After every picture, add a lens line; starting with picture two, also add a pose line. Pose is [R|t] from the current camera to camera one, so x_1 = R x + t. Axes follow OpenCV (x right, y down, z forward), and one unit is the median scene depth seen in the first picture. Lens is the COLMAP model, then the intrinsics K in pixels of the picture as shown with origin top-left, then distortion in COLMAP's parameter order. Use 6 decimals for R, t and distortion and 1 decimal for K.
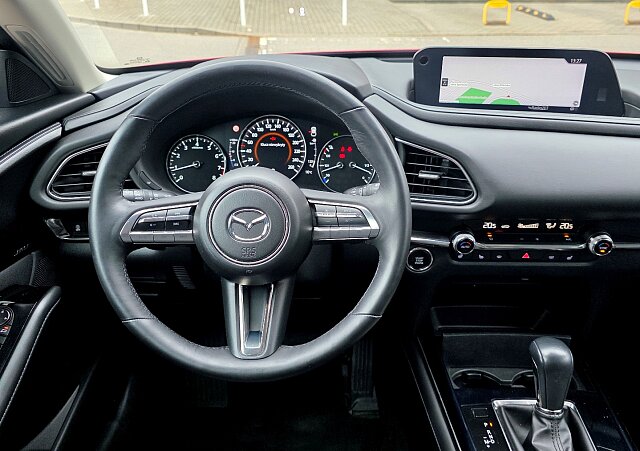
lens RADIAL K [[504.4, 0, 320.0], [0, 504.4, 225.5], [0, 0, 1]] dist [0.008599, 0.003651]
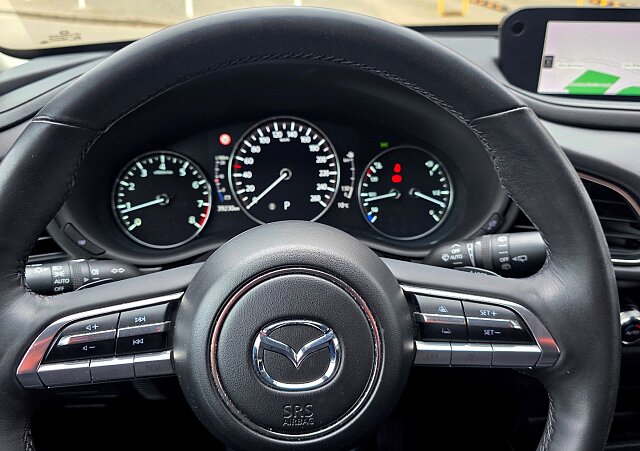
lens RADIAL K [[538.5, 0, 321.6], [0, 538.5, 208.9], [0, 0, 1]] dist [0.003637, 0.004221]
pose [[0.996172, -0.033764, 0.080635, -0.105565], [0.036043, 0.998986, -0.026969, -0.085095], [-0.079642, 0.029772, 0.996379, 0.333832]]
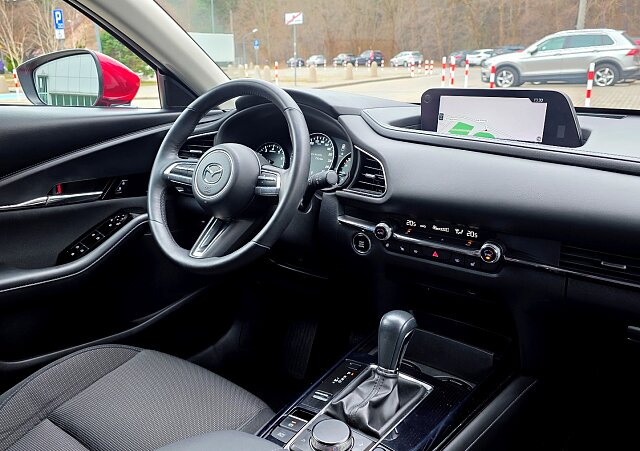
lens RADIAL K [[504.4, 0, 320.0], [0, 504.4, 225.5], [0, 0, 1]] dist [0.008599, 0.003651]
pose [[0.815855, 0.167347, -0.553512, 0.716251], [-0.253484, 0.963839, -0.082222, 0.138488], [0.519737, 0.207387, 0.828773, -0.096493]]
